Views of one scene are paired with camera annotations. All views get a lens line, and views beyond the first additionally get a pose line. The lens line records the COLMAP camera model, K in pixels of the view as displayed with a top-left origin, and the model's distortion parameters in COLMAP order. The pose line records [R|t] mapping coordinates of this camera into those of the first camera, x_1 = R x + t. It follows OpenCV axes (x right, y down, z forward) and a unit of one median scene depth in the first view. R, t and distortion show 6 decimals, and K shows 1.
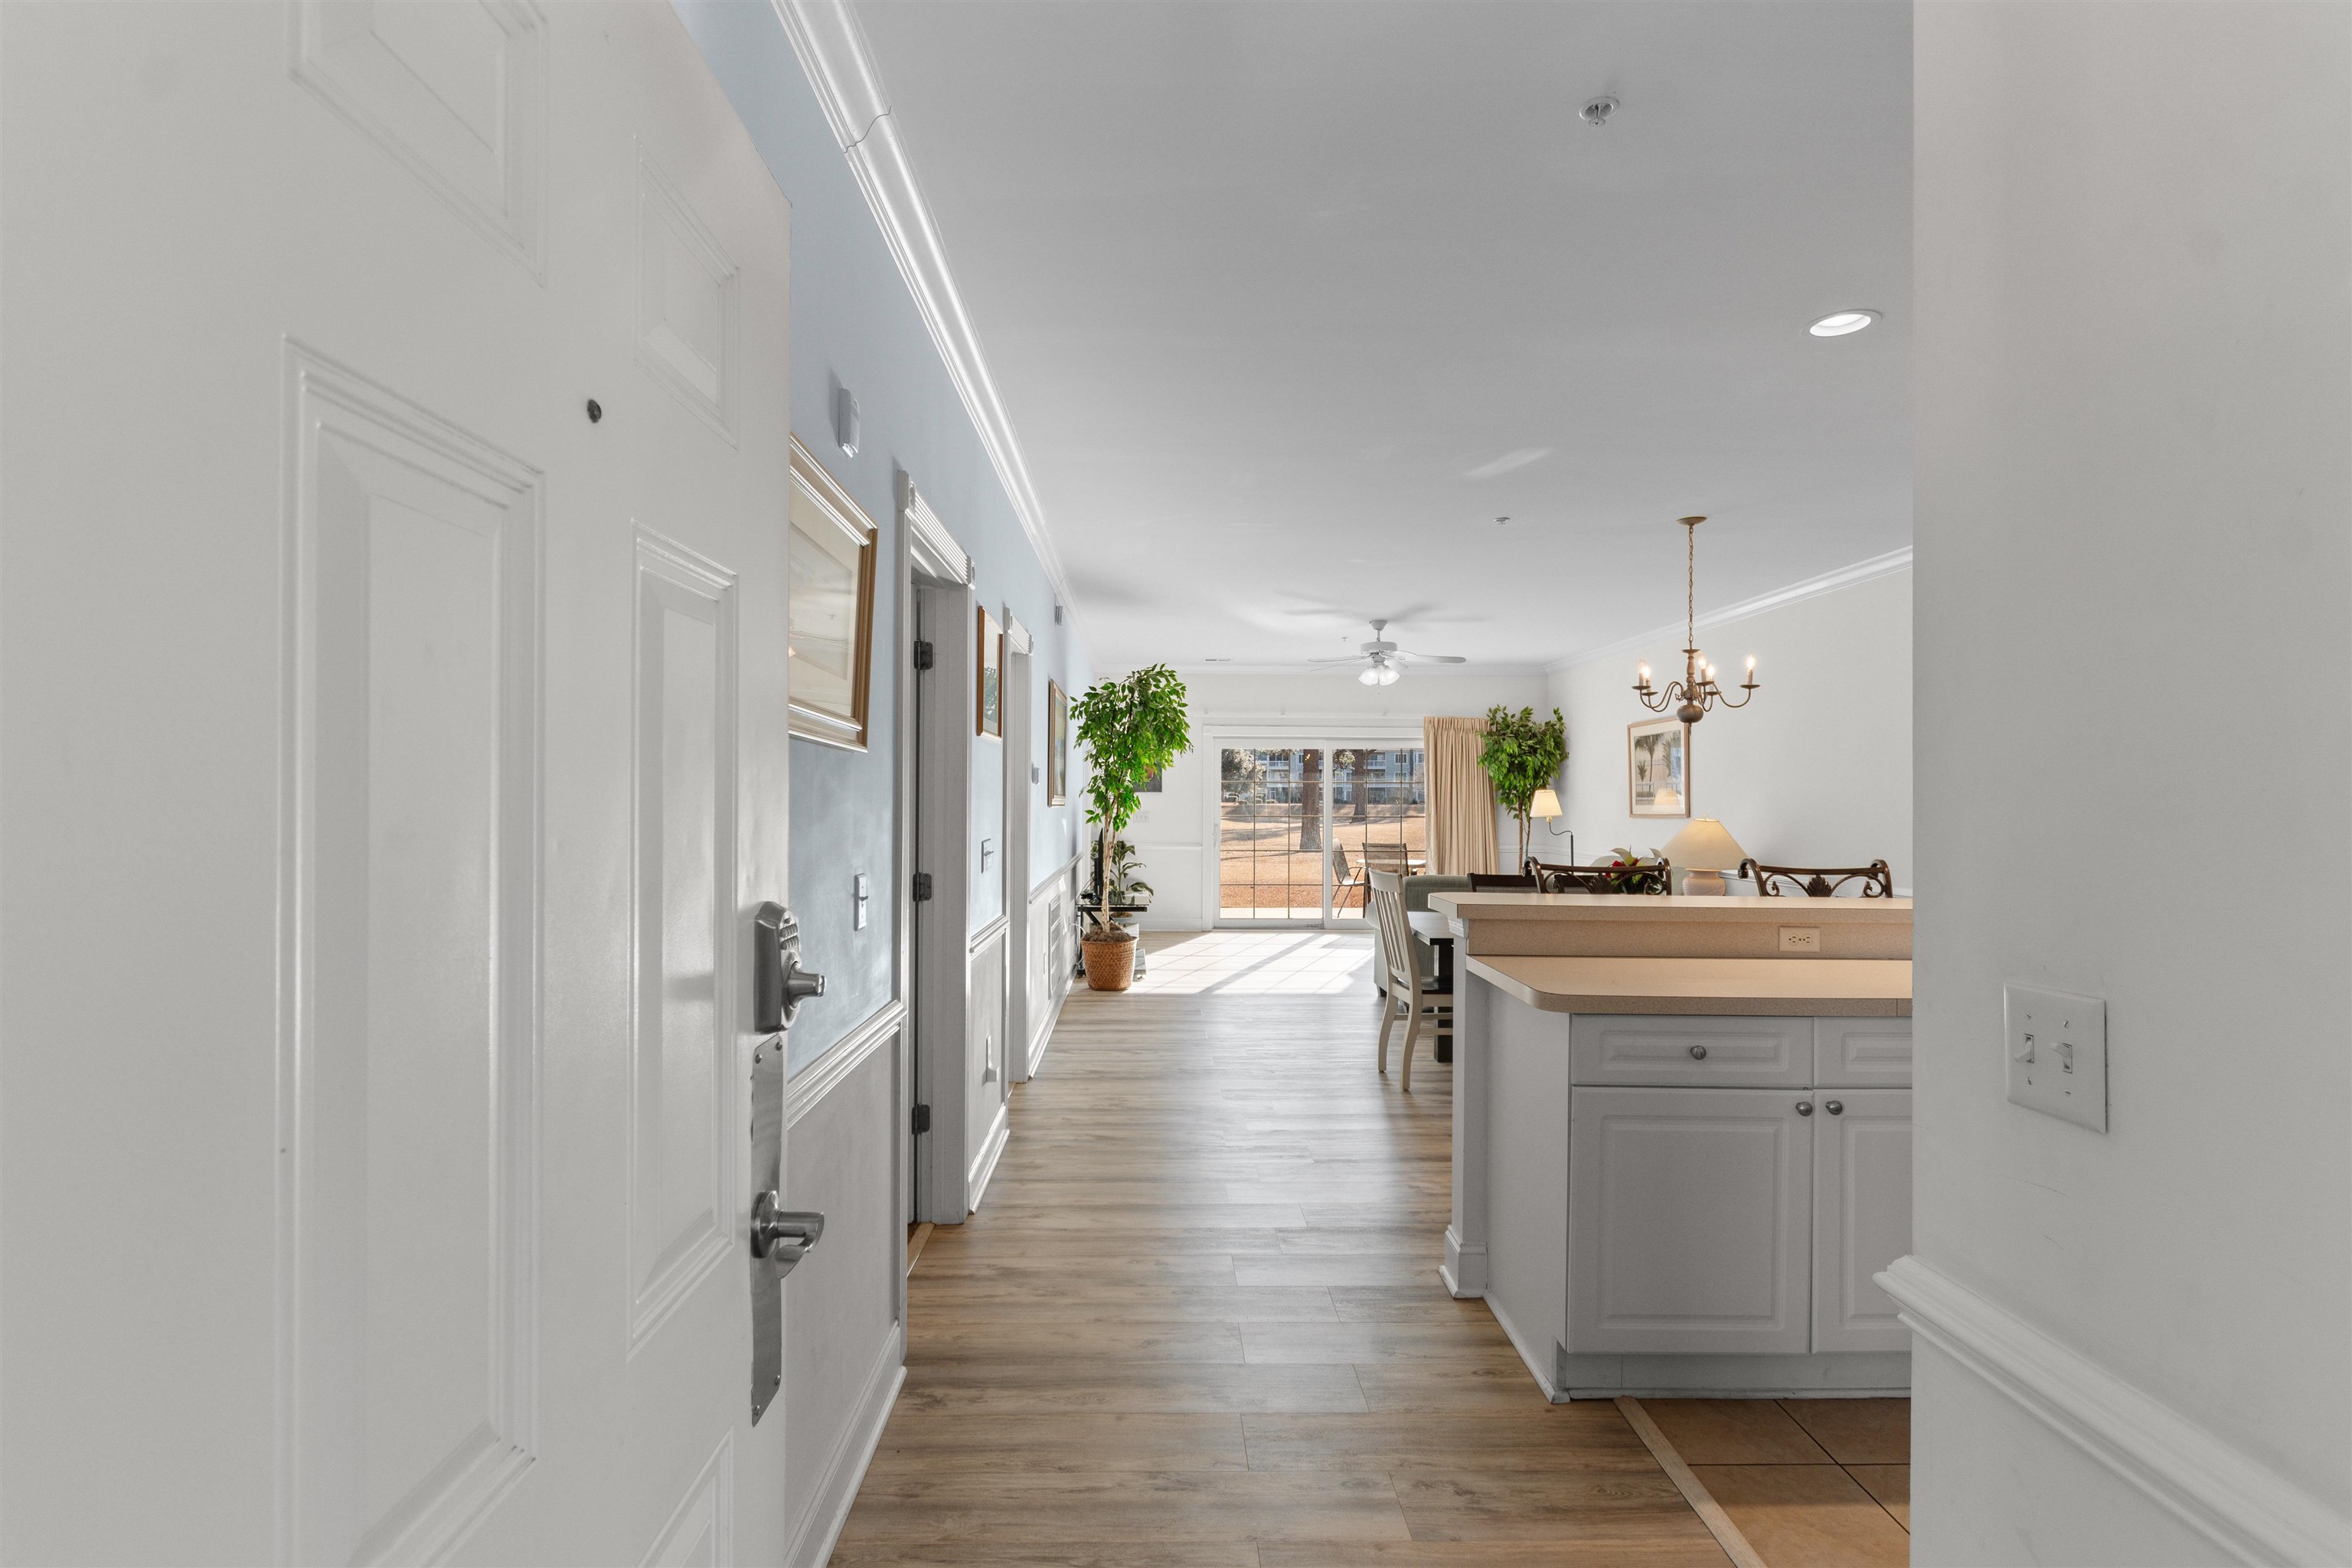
lens RADIAL K [[1157.8, 0, 1179.0], [0, 1157.8, 789.3], [0, 0, 1]] dist [0.007688, -0.004999]
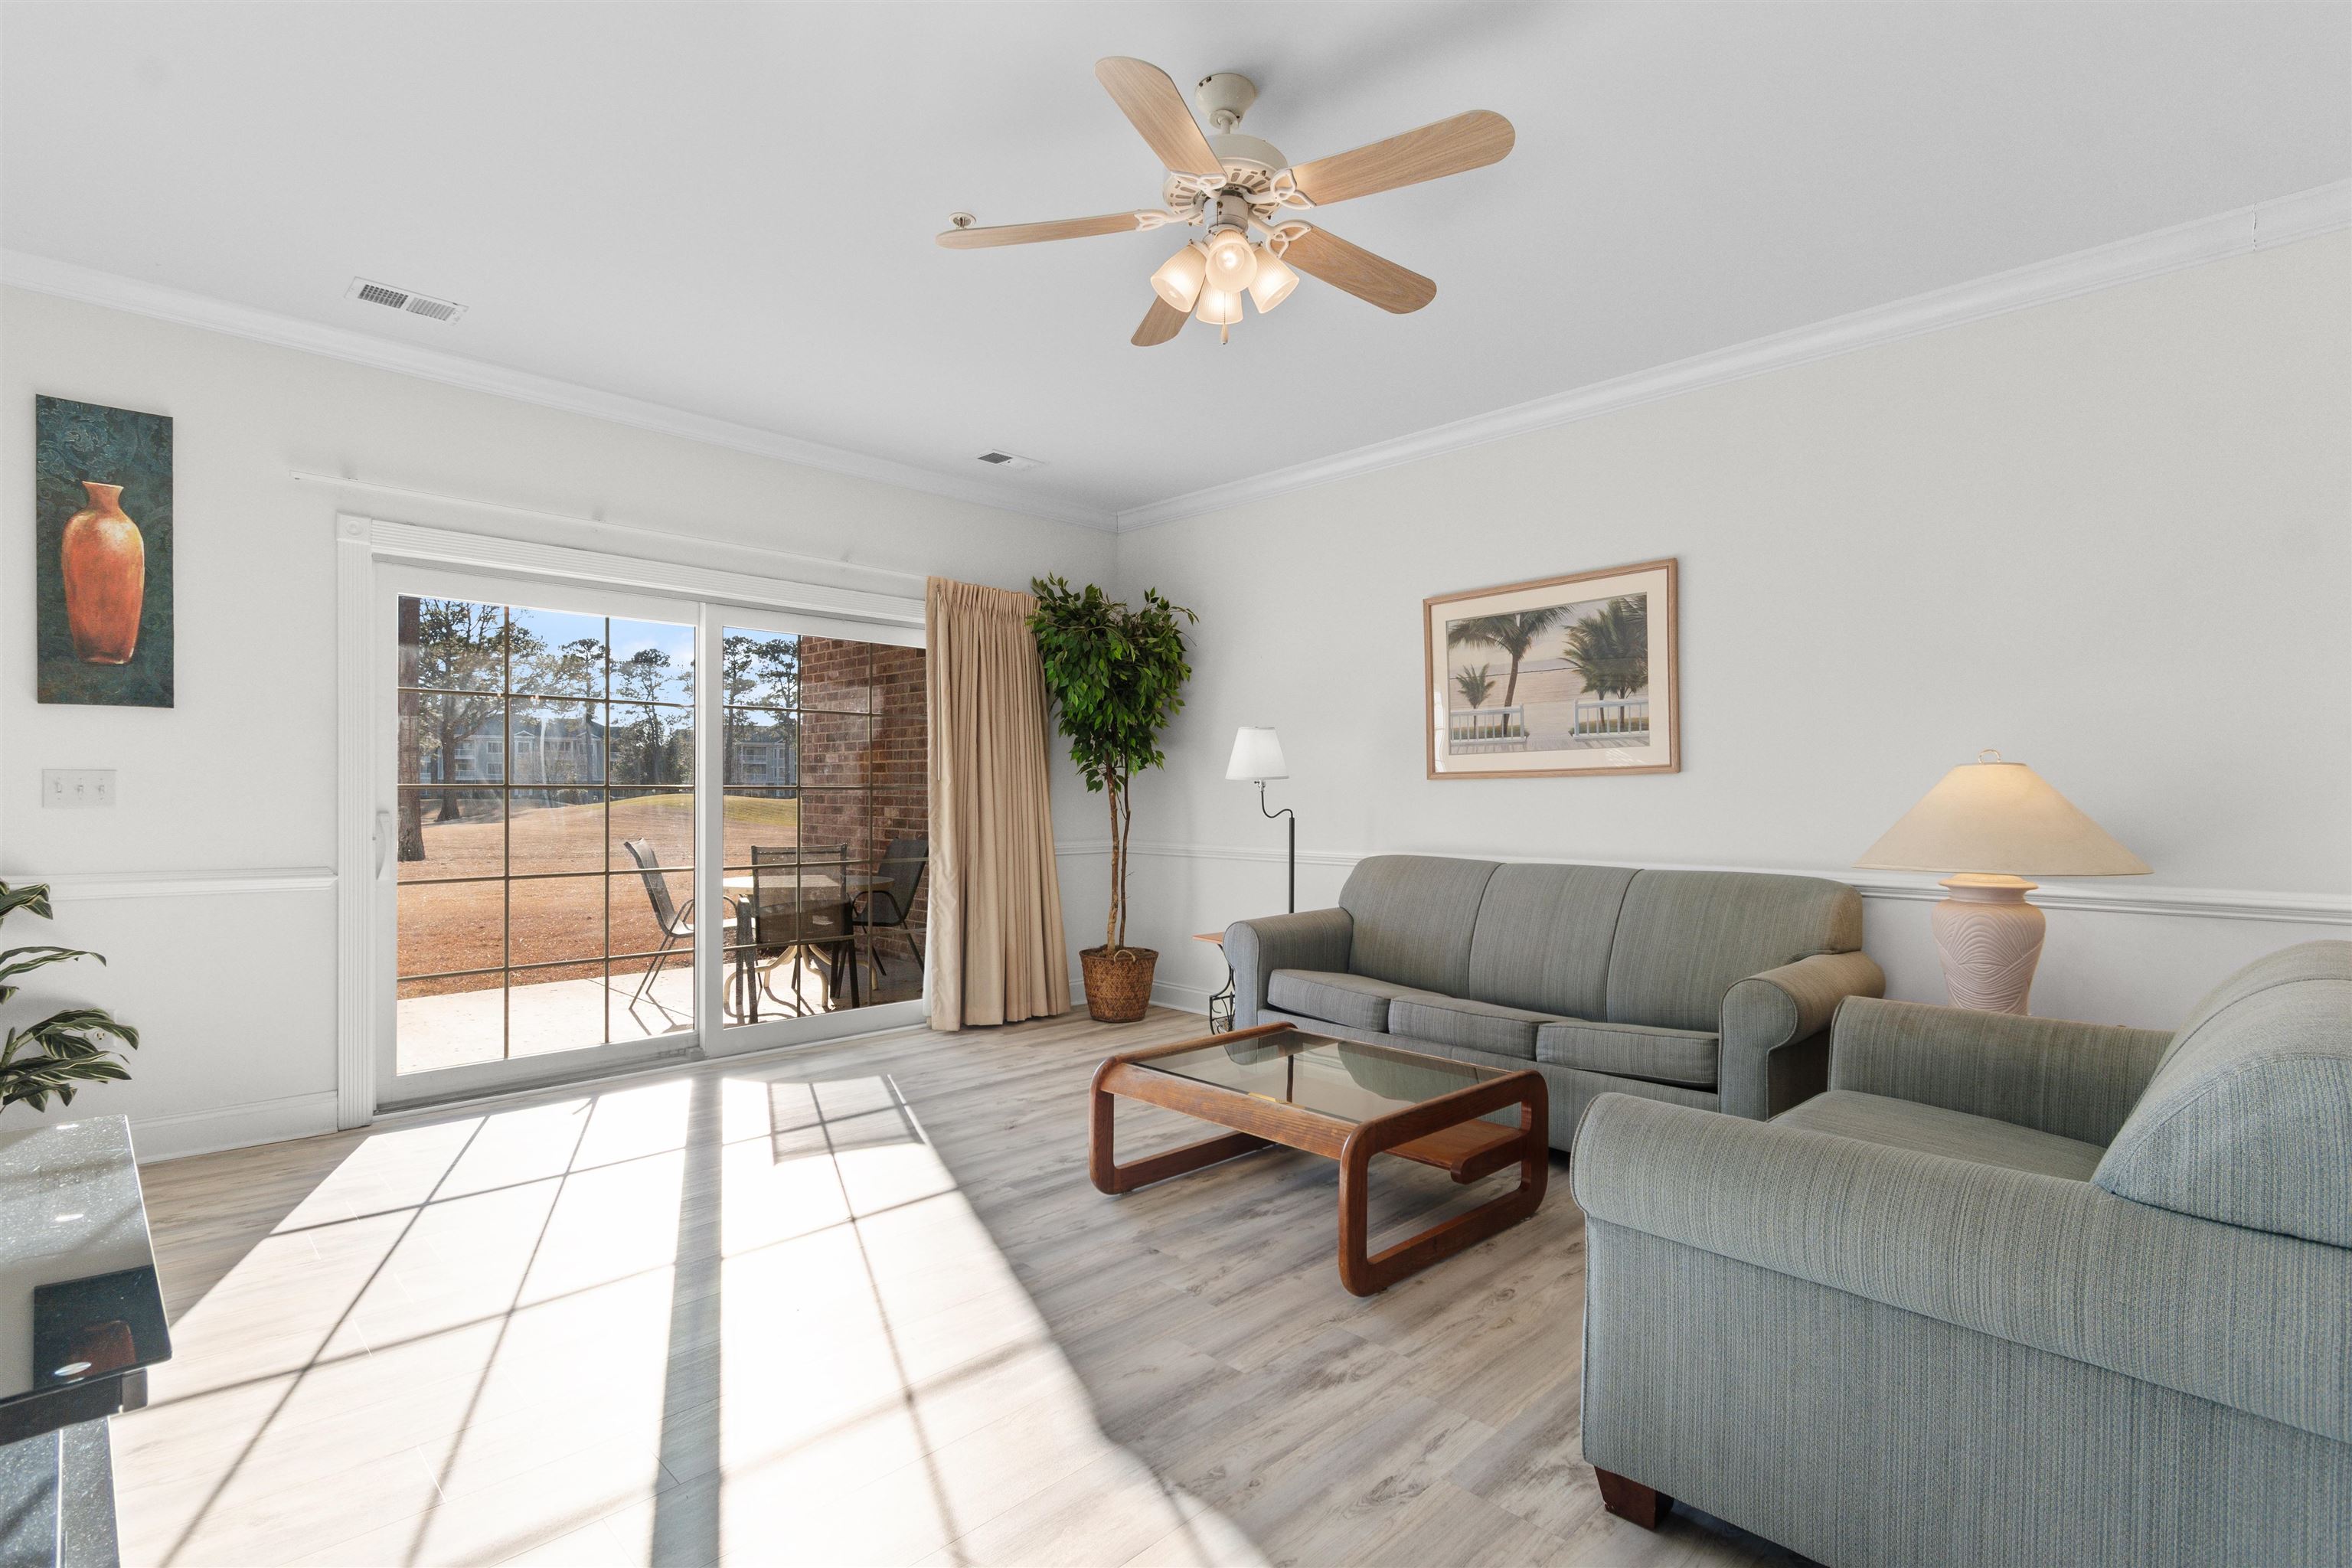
lens RADIAL K [[1112.7, 0, 1168.1], [0, 1112.7, 790.0], [0, 0, 1]] dist [0.015011, -0.000657]
pose [[0.739440, 0.002289, 0.673219, -0.026332], [-0.004461, 0.999989, 0.001499, 0.029029], [-0.673208, -0.004112, 0.739442, 0.734582]]
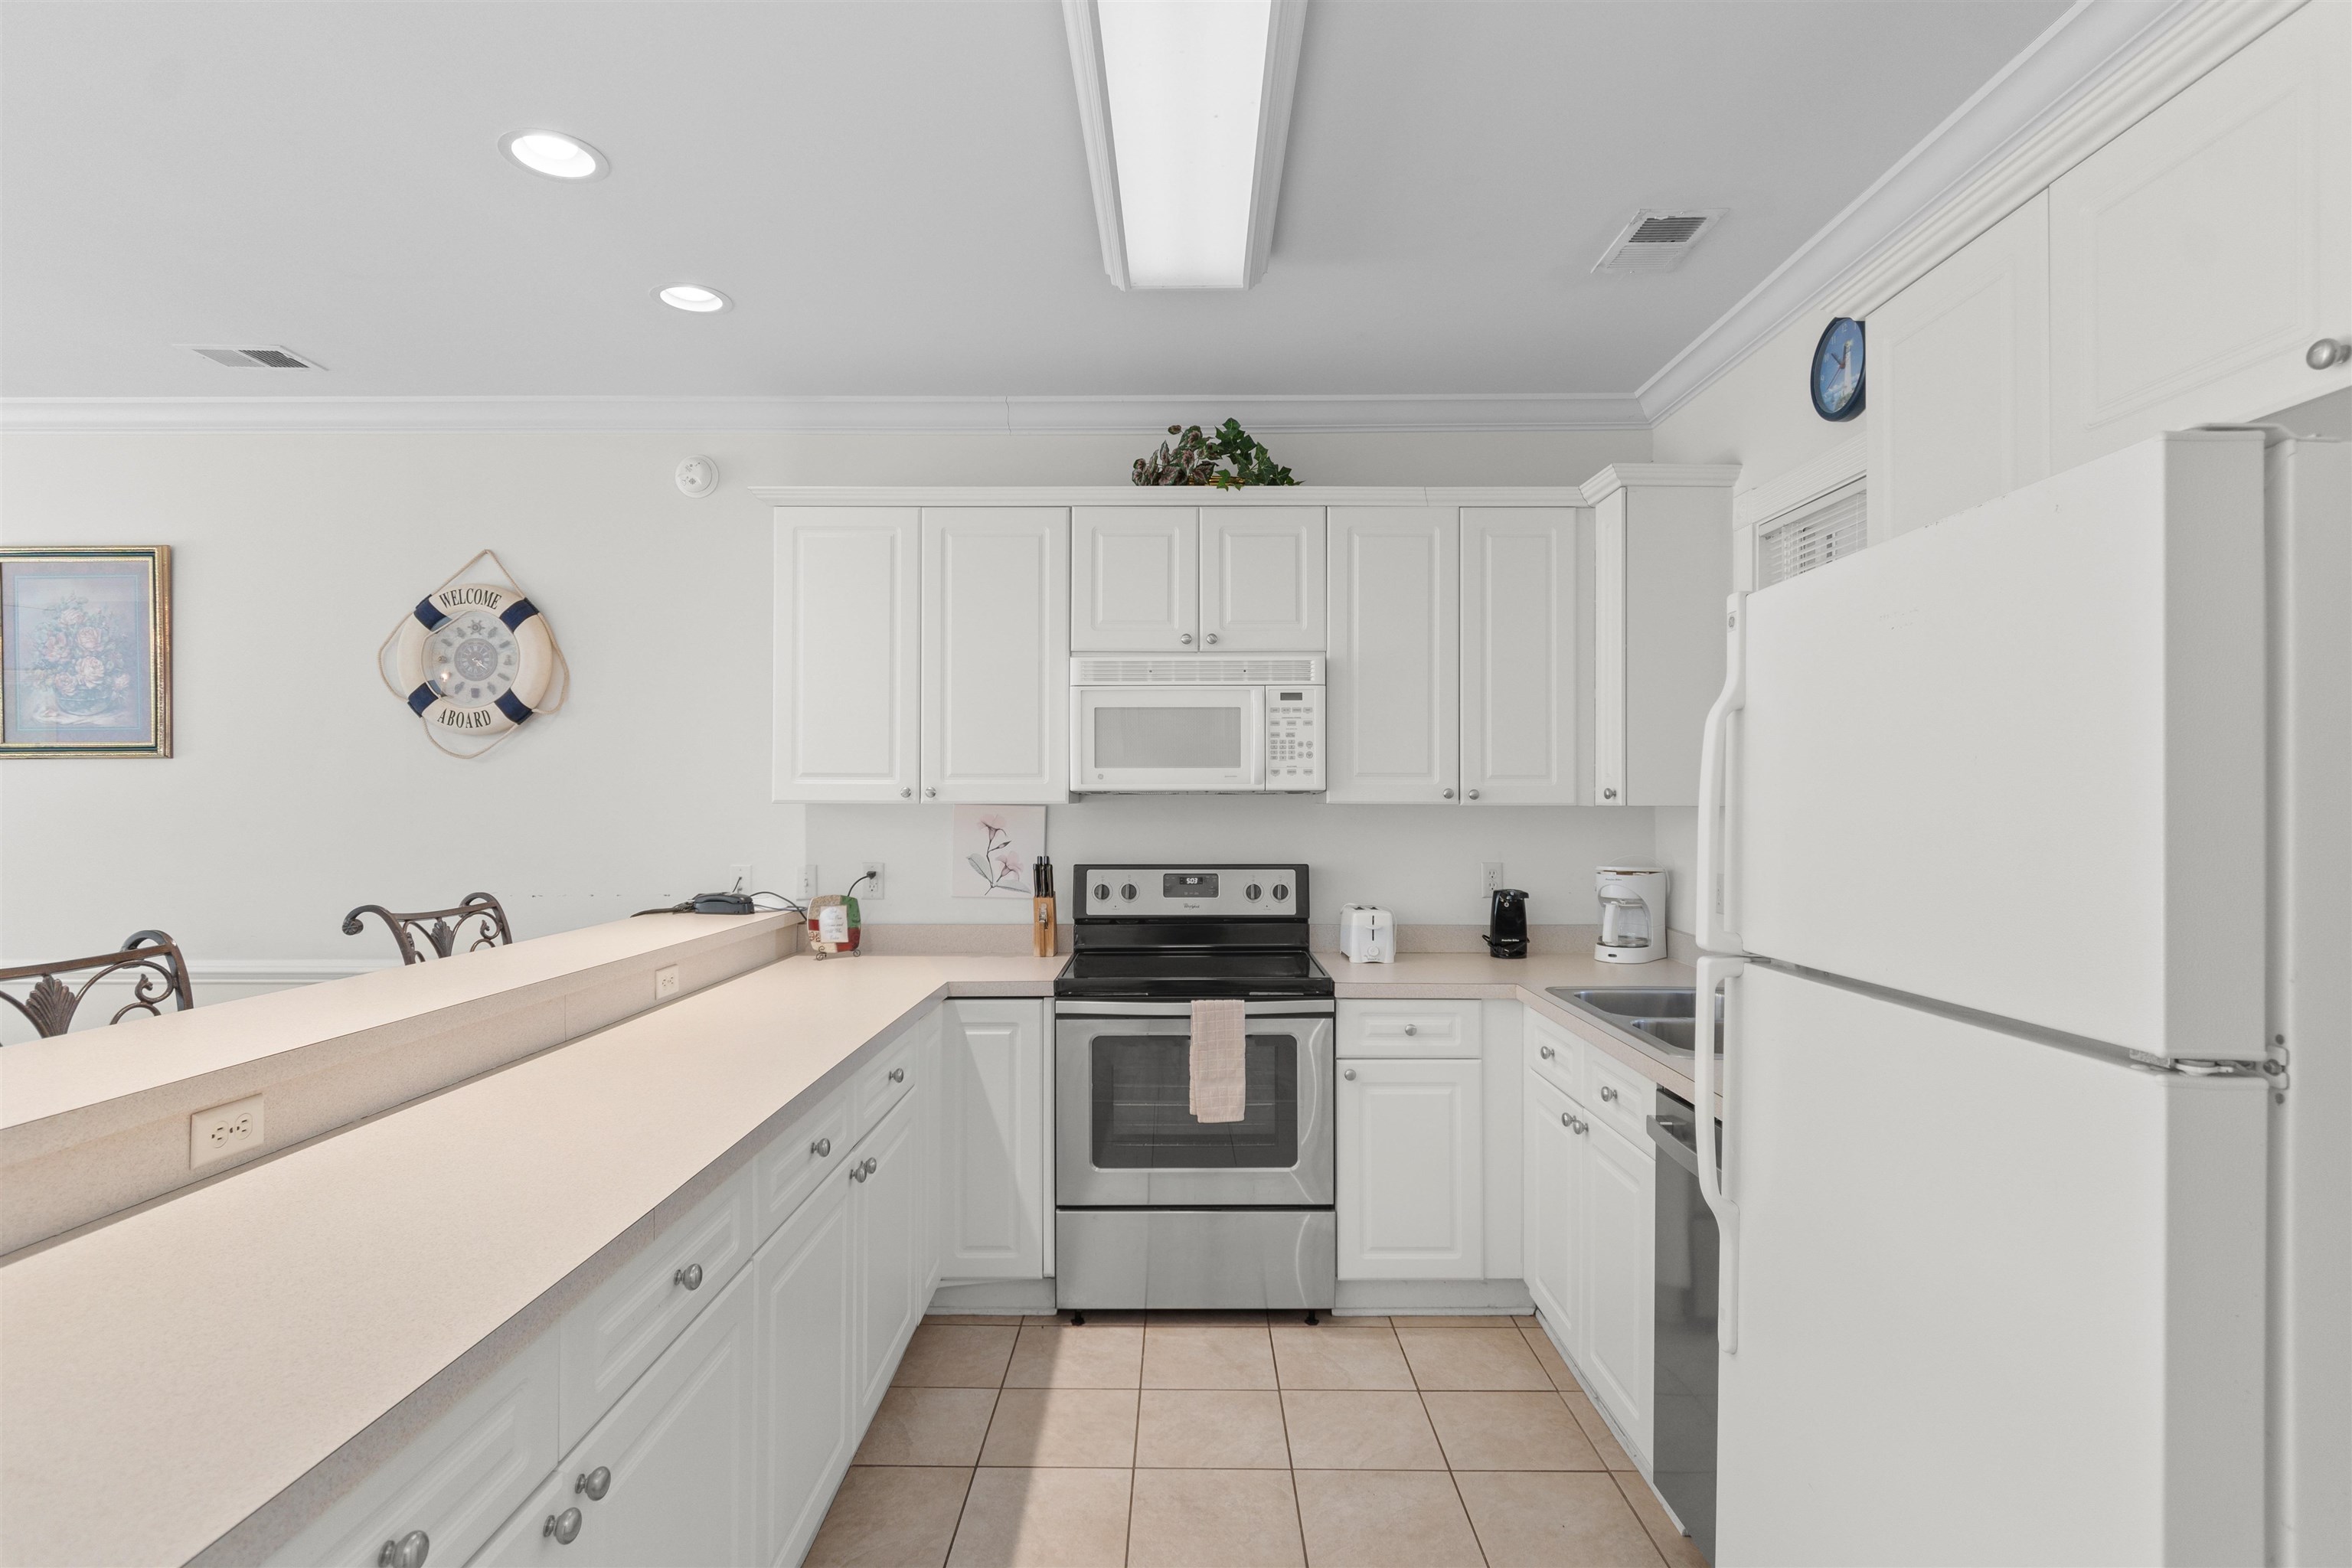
lens RADIAL K [[1157.8, 0, 1181.3], [0, 1157.8, 780.5], [0, 0, 1]] dist [0.007688, -0.004999]
pose [[0.026691, 0.011799, 0.999574, 0.024991], [-0.005251, 0.999918, -0.011662, -0.003069], [-0.999630, -0.004937, 0.026750, 0.204806]]
